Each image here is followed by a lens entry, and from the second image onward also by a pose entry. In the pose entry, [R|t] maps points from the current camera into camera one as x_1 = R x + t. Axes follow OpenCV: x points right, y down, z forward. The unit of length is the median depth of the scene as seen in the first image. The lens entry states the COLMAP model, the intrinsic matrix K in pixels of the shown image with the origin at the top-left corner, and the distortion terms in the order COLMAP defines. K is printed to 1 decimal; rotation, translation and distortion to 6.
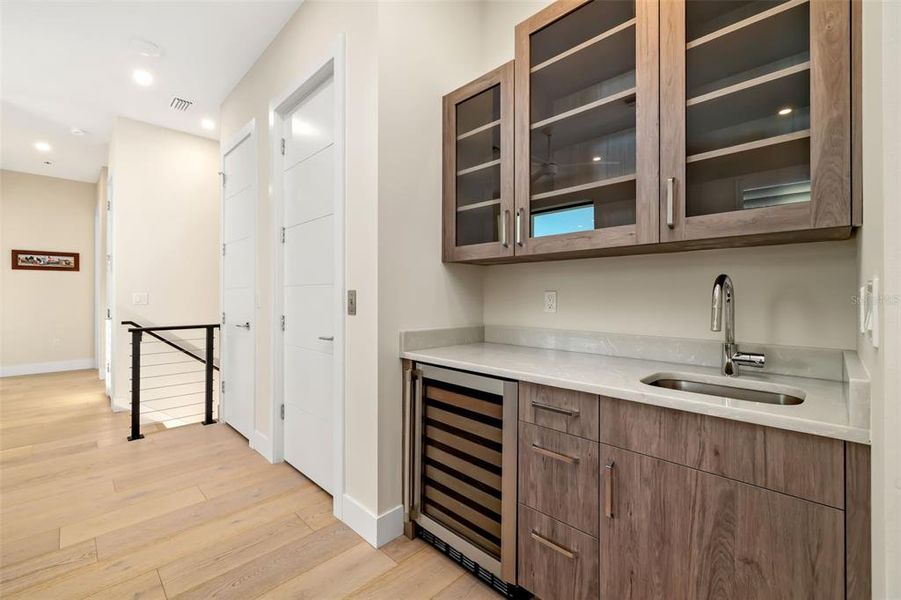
lens RADIAL K [[382.8, 0, 445.6], [0, 382.8, 293.7], [0, 0, 1]] dist [0.000958, -0.000094]
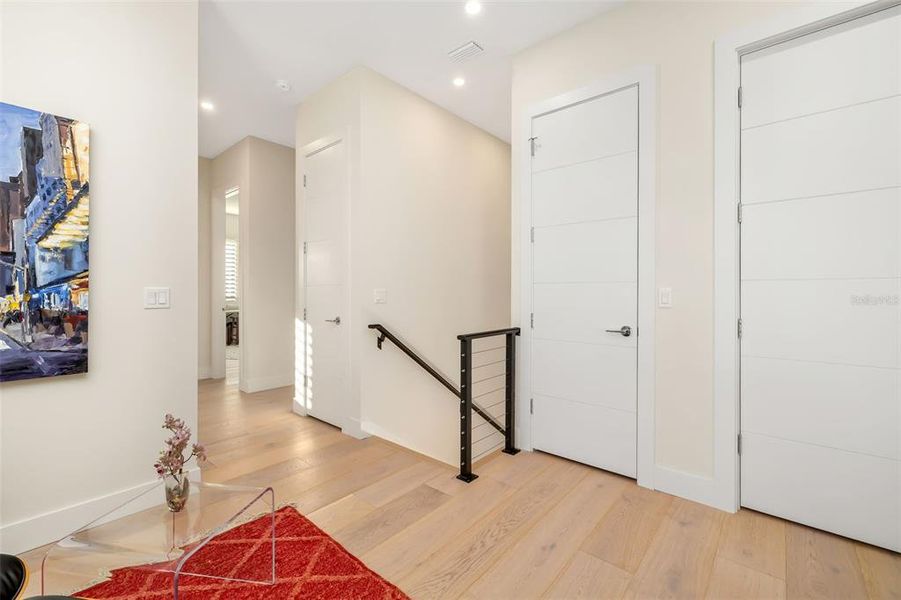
lens RADIAL K [[382.8, 0, 445.6], [0, 382.8, 293.7], [0, 0, 1]] dist [0.000958, -0.000094]
pose [[0.997723, -0.001144, 0.067431, -0.502457], [0.000739, 0.999982, 0.006031, 0.002079], [-0.067437, -0.005968, 0.997706, 0.134088]]
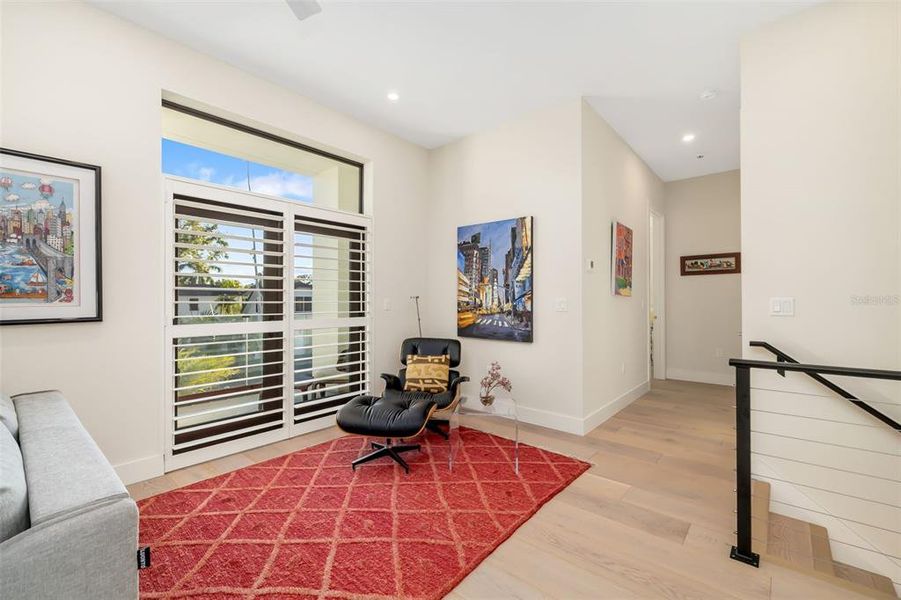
lens RADIAL K [[382.8, 0, 445.6], [0, 382.8, 293.7], [0, 0, 1]] dist [0.000958, -0.000094]
pose [[0.074003, -0.018523, -0.997086, -0.153567], [0.006004, 0.999818, -0.018129, -0.000178], [0.997240, -0.004645, 0.074101, 0.291885]]
